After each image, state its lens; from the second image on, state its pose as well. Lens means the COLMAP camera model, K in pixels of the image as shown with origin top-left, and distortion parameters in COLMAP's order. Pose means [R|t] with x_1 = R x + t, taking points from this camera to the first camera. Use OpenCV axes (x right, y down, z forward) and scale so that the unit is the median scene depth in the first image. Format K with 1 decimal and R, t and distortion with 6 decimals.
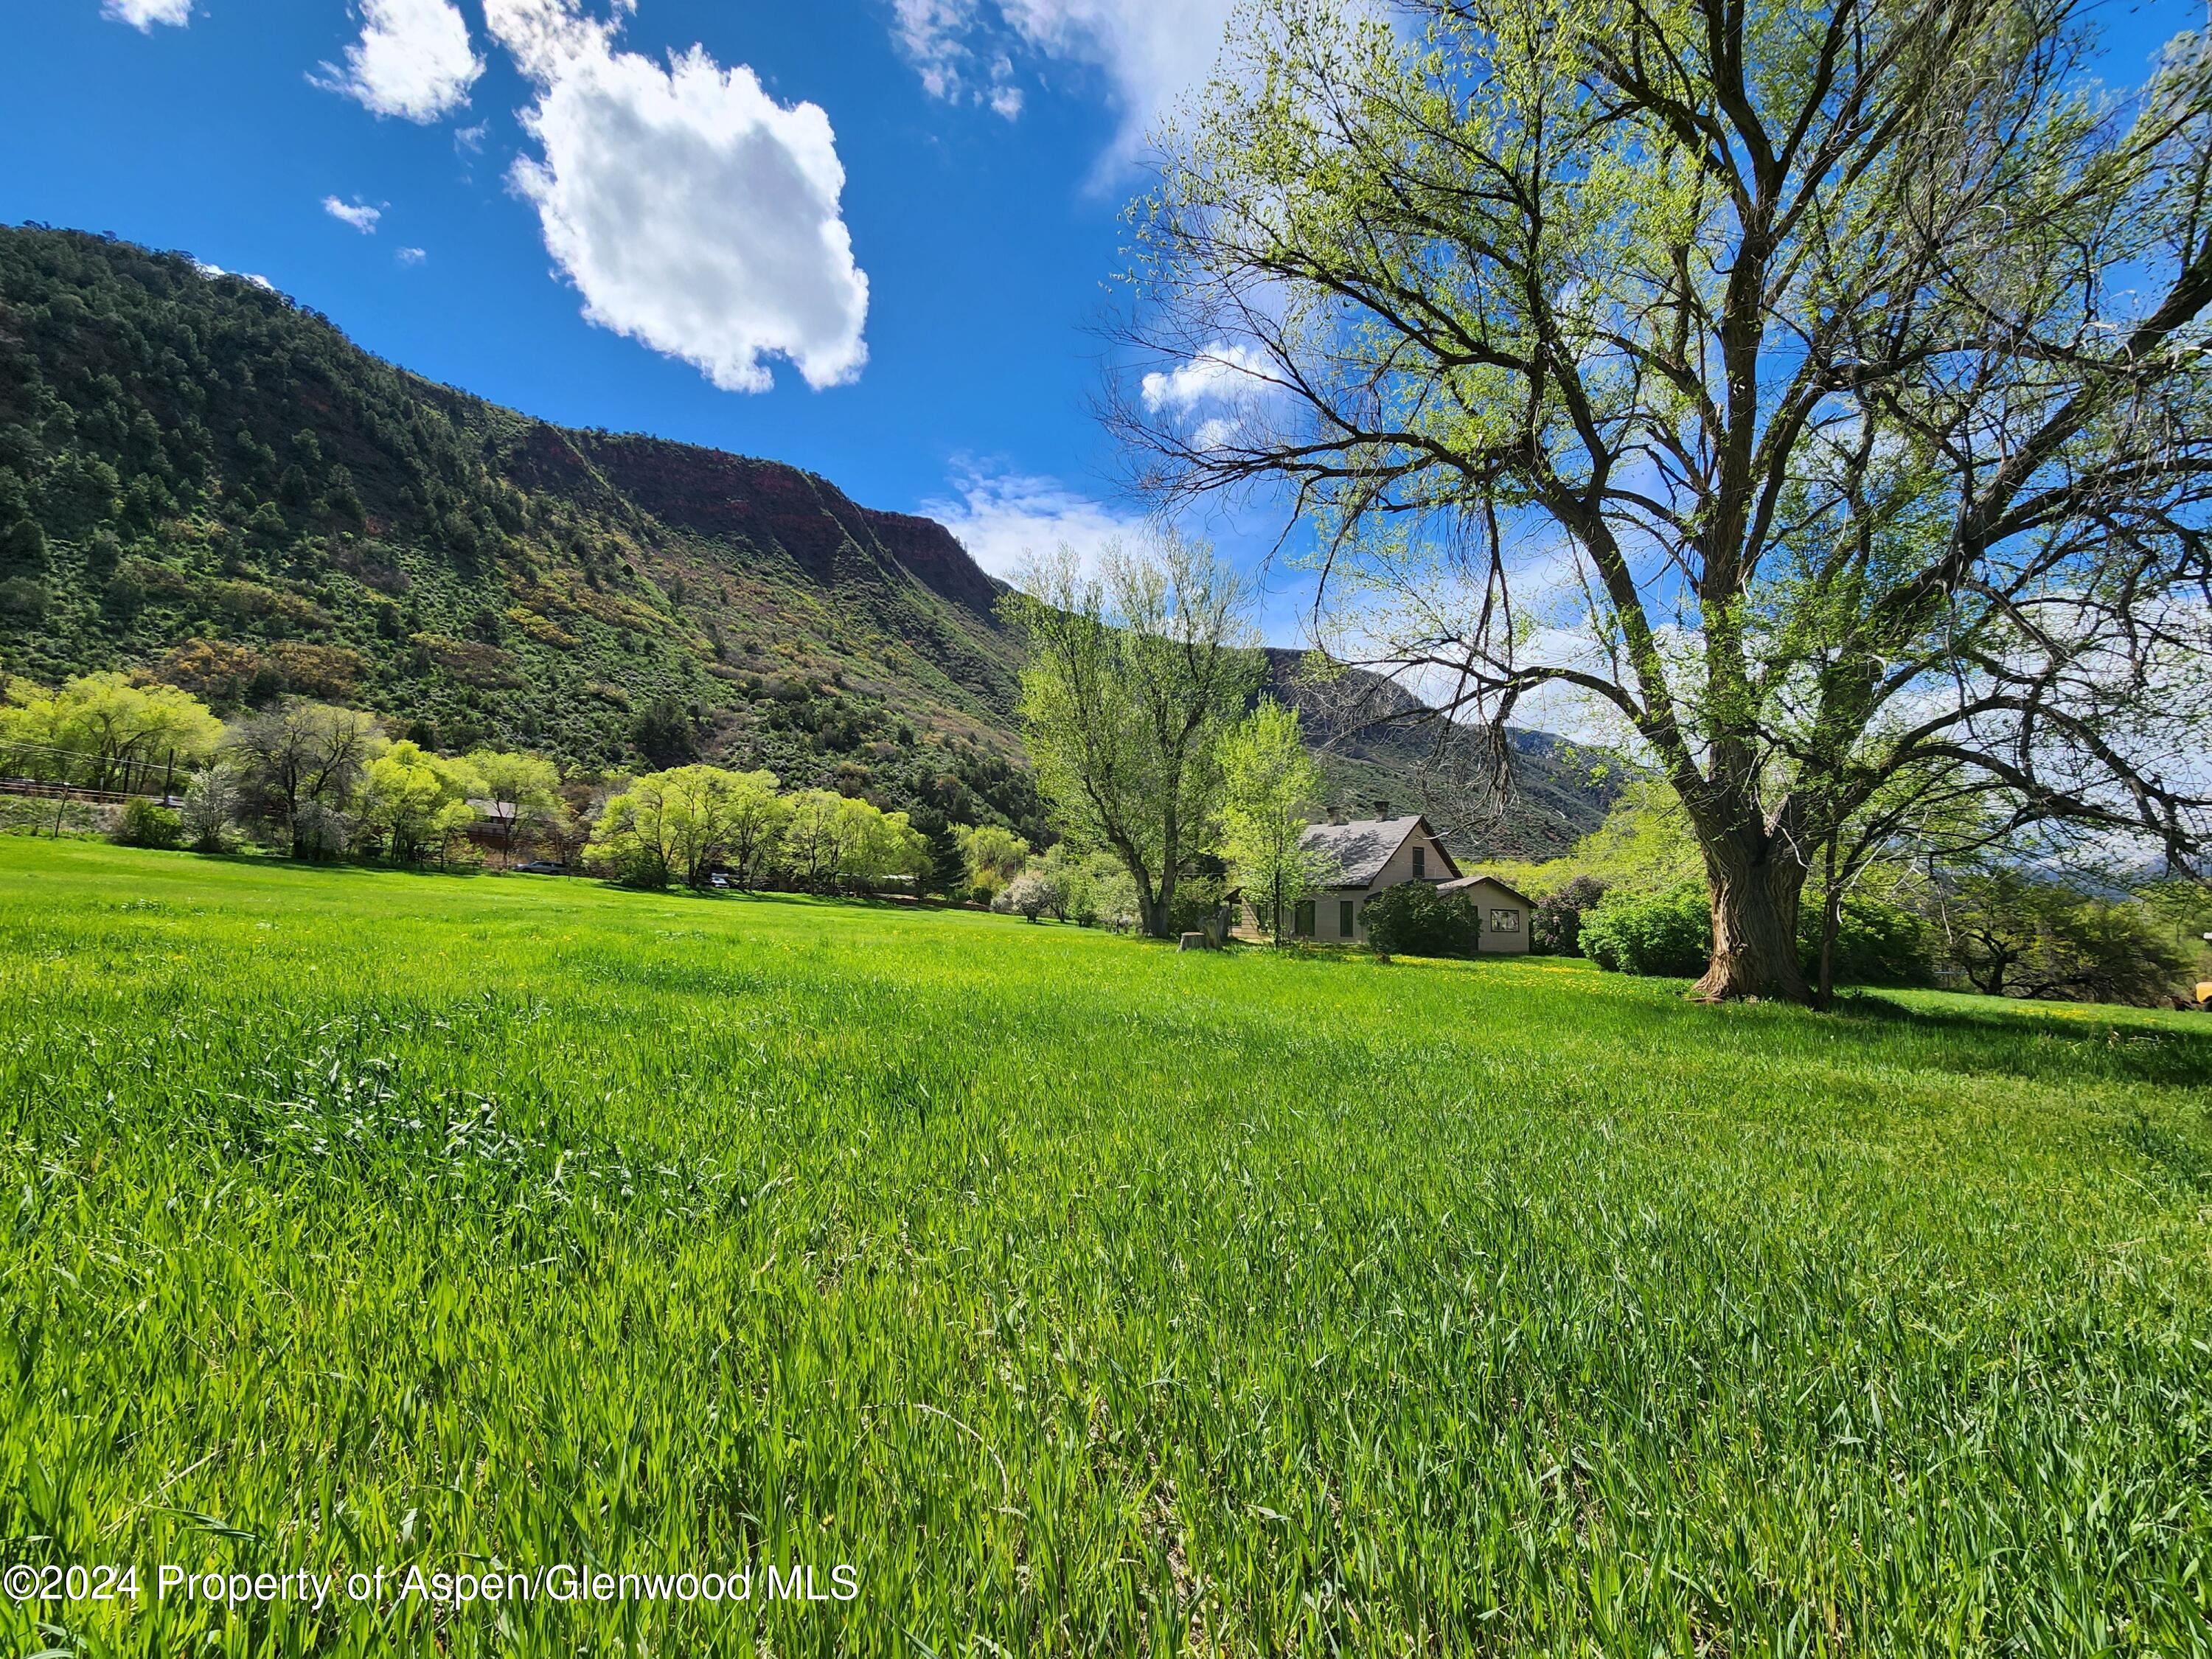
lens RADIAL K [[903.6, 0, 1106.8], [0, 903.6, 817.7], [0, 0, 1]] dist [0.005730, -0.002041]
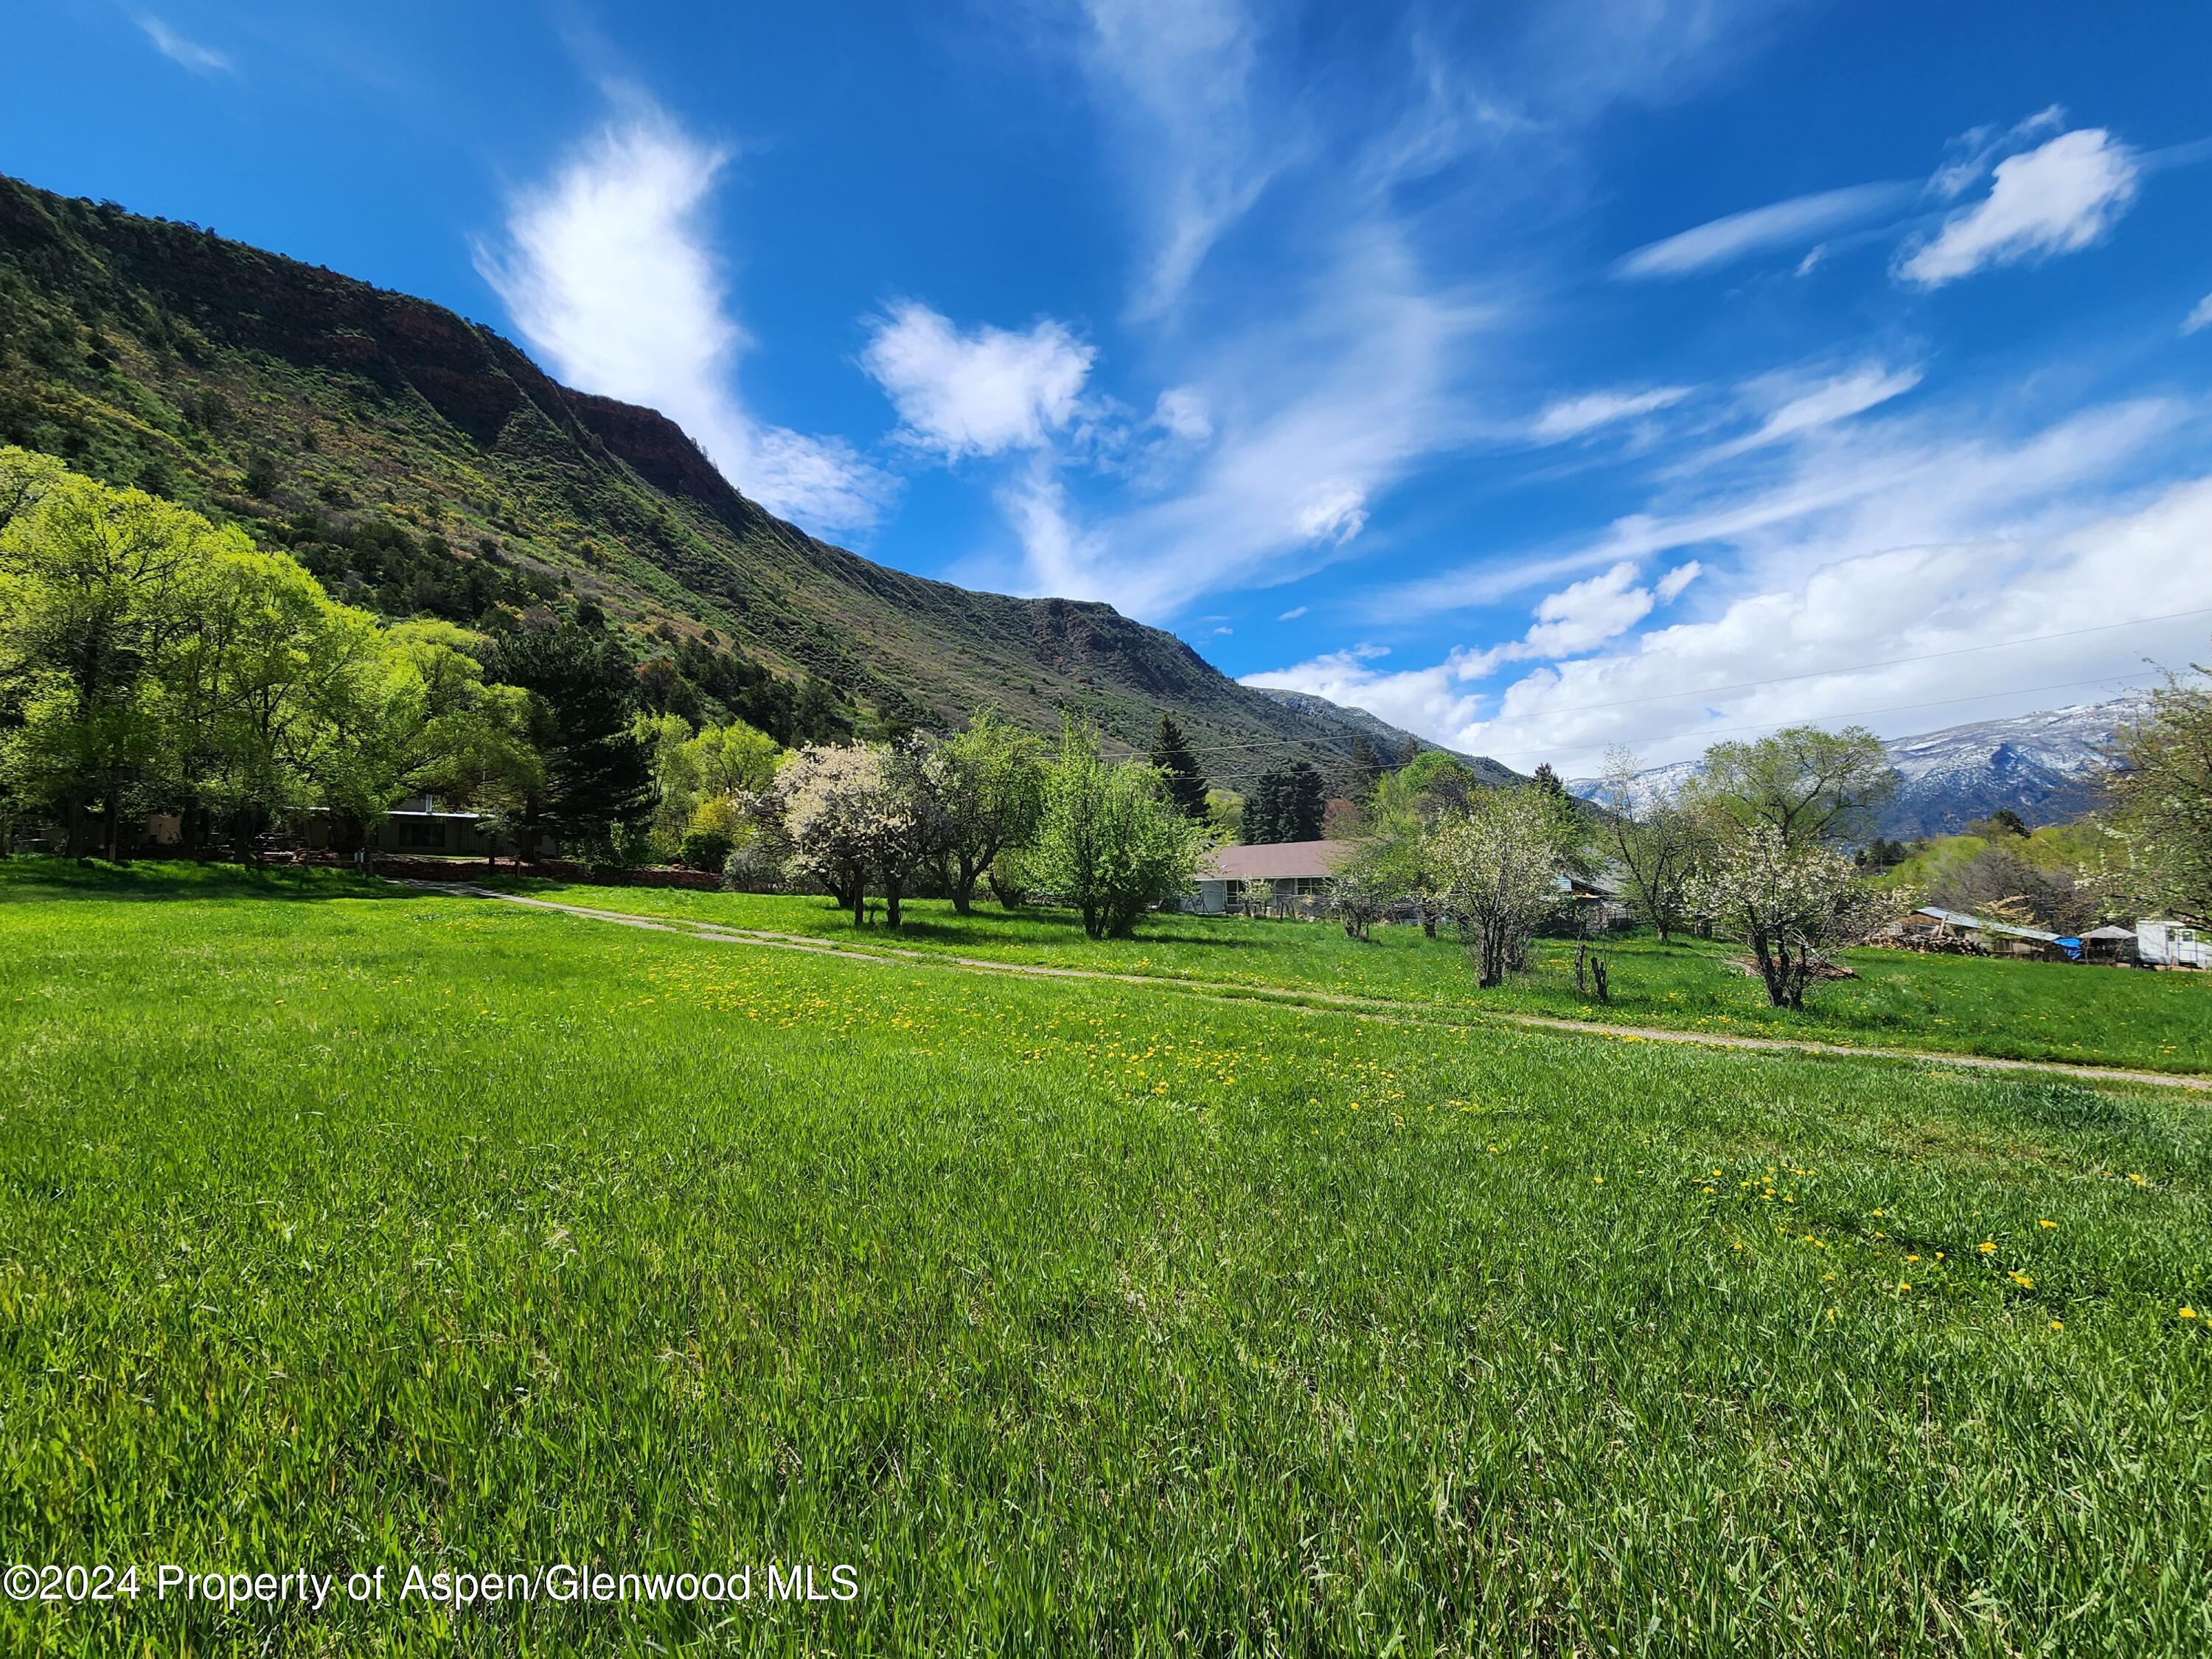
lens RADIAL K [[903.6, 0, 1102.7], [0, 903.6, 829.2], [0, 0, 1]] dist [0.005730, -0.002041]
pose [[0.970963, -0.031027, 0.237209, -0.017515], [0.019292, 0.998480, 0.051634, 0.017348], [-0.238451, -0.045559, 0.970085, 0.166250]]
